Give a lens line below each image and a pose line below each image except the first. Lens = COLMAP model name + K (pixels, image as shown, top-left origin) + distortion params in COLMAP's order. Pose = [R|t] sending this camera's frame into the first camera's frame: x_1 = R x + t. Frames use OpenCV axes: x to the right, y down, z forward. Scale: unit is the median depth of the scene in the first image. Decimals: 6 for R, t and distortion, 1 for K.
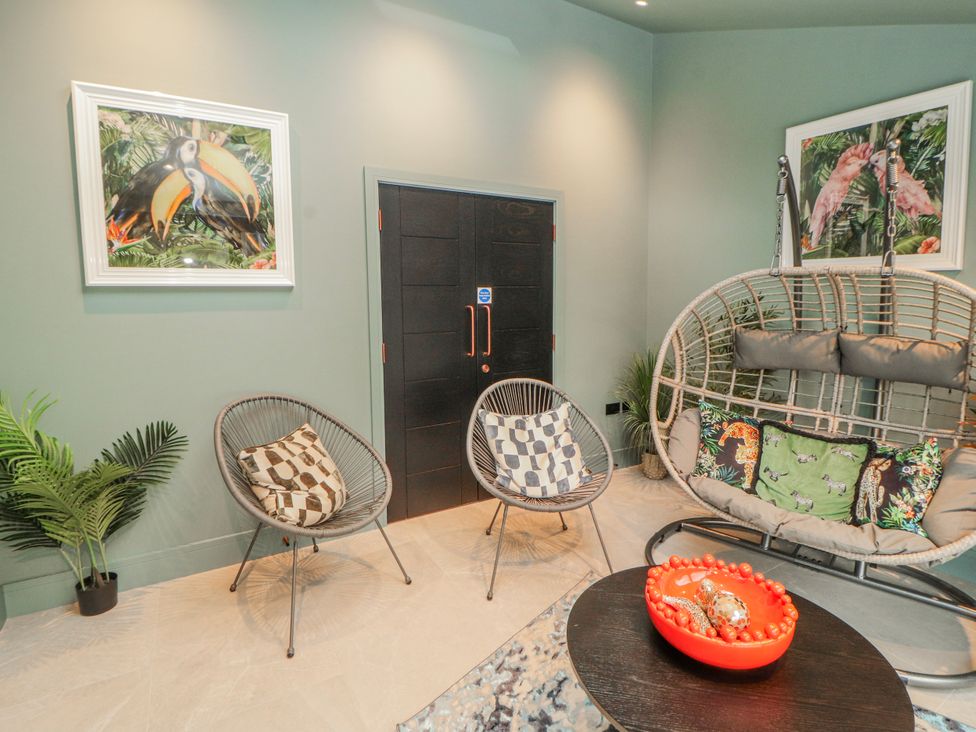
lens RADIAL K [[504.9, 0, 494.3], [0, 504.9, 339.7], [0, 0, 1]] dist [-0.004013, -0.011235]
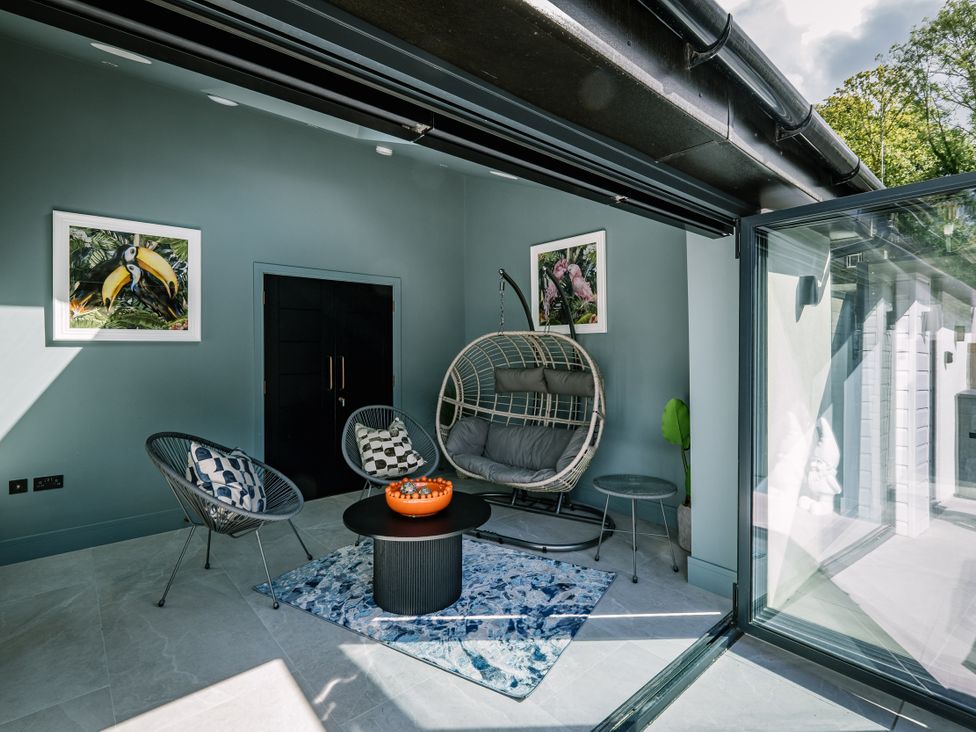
lens RADIAL K [[484.5, 0, 489.4], [0, 484.5, 349.0], [0, 0, 1]] dist [-0.003512, -0.002340]
pose [[0.984490, -0.000049, 0.175439, 0.206167], [0.017685, 0.994934, -0.098962, 0.077982], [-0.174546, 0.100529, 0.979504, -0.584722]]
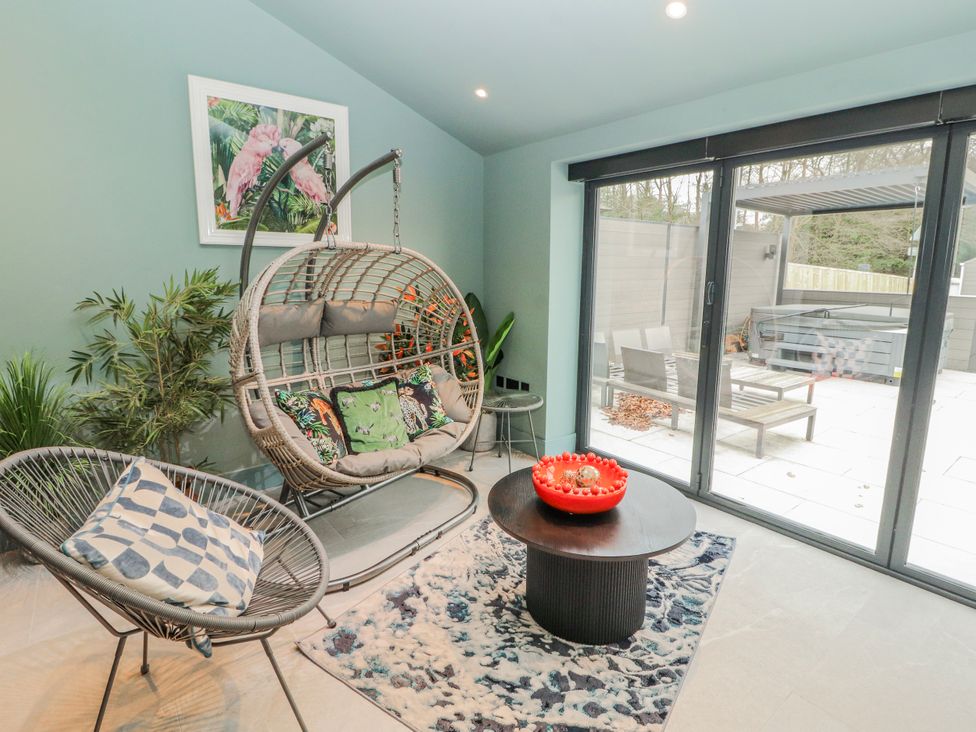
lens RADIAL K [[504.9, 0, 495.8], [0, 504.9, 353.2], [0, 0, 1]] dist [-0.004013, -0.011235]
pose [[-0.129200, -0.166568, 0.977529, -0.497012], [0.083483, 0.980464, 0.178103, -0.067383], [-0.988098, 0.104618, -0.112770, 0.743363]]
